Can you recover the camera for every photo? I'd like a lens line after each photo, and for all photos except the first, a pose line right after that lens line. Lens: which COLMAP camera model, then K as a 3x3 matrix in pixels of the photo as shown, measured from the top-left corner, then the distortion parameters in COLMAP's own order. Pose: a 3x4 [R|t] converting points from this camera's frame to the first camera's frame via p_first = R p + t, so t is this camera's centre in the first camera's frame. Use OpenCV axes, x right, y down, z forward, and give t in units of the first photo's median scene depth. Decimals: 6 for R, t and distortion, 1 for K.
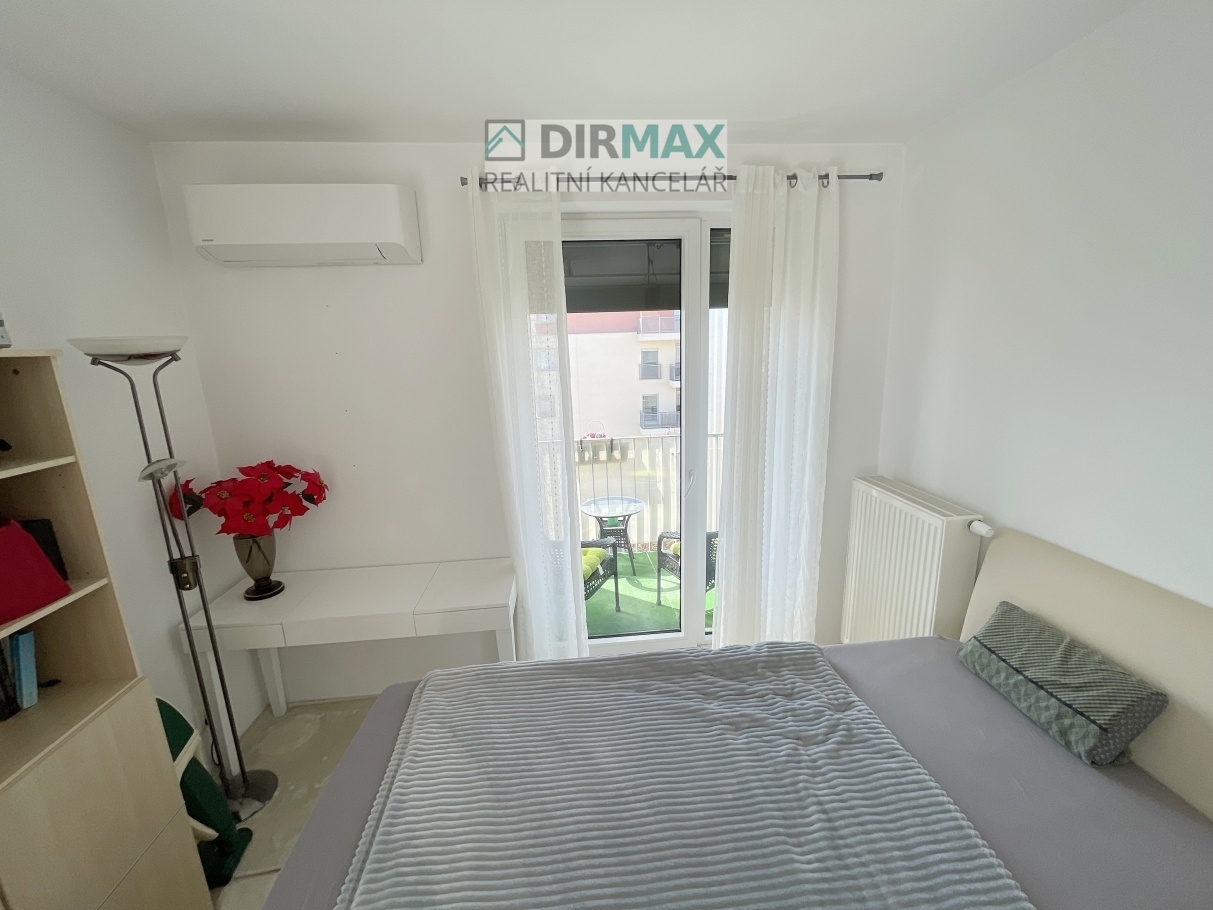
lens RADIAL K [[488.8, 0, 607.9], [0, 488.8, 450.8], [0, 0, 1]] dist [-0.001756, -0.001013]
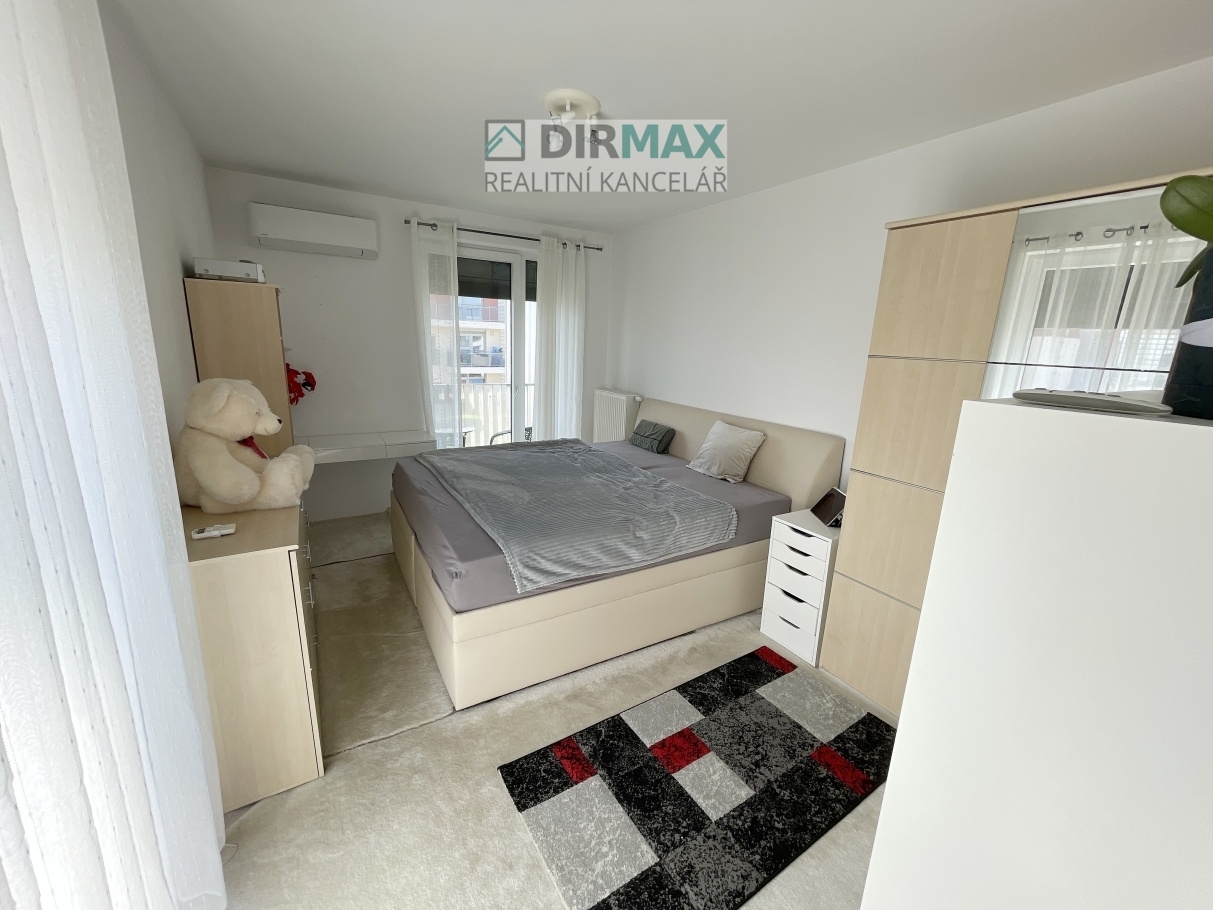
lens RADIAL K [[488.8, 0, 607.9], [0, 488.8, 450.8], [0, 0, 1]] dist [-0.001756, -0.001013]
pose [[0.897338, -0.030471, 0.440291, -0.430620], [0.024557, 0.999516, 0.019123, 0.319290], [-0.440660, -0.006348, 0.897651, -1.031705]]
